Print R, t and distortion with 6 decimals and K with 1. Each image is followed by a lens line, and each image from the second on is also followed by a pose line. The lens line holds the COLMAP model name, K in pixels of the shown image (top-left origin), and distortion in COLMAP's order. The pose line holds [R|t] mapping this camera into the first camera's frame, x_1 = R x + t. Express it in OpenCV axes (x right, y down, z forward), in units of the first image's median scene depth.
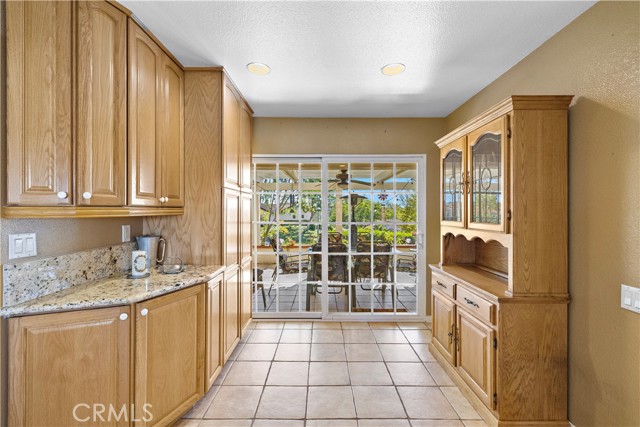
lens RADIAL K [[272.6, 0, 320.1], [0, 272.6, 210.2], [0, 0, 1]] dist [0.001877, -0.000247]
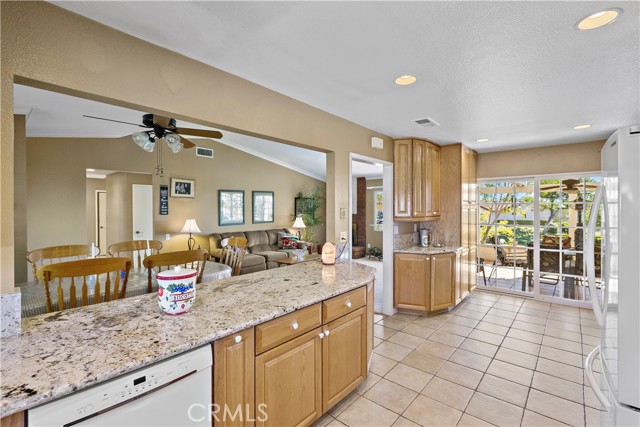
lens RADIAL K [[287.8, 0, 320.0], [0, 287.8, 213.5], [0, 0, 1]] dist [-0.002043, -0.000028]
pose [[0.754511, 0.008193, -0.656236, 0.149190], [0.004949, 0.999823, 0.018172, -0.049506], [0.656269, -0.016959, 0.754337, -0.809462]]
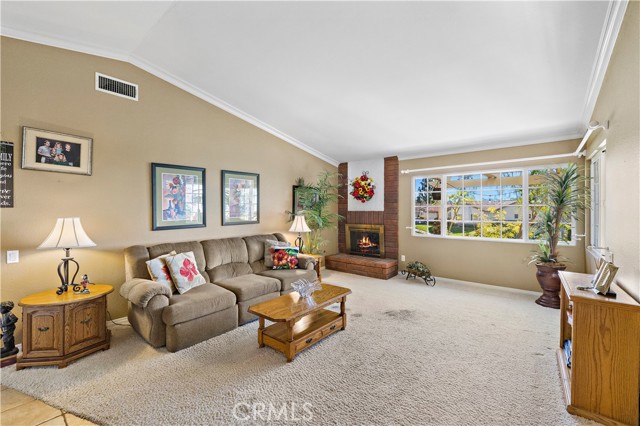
lens RADIAL K [[270.1, 0, 321.6], [0, 270.1, 211.2], [0, 0, 1]] dist [0.003702, -0.000049]
pose [[0.773733, 0.003888, -0.633500, -0.643433], [0.002698, 0.999952, 0.009432, -0.005909], [0.633506, -0.009007, 0.773685, -0.070011]]
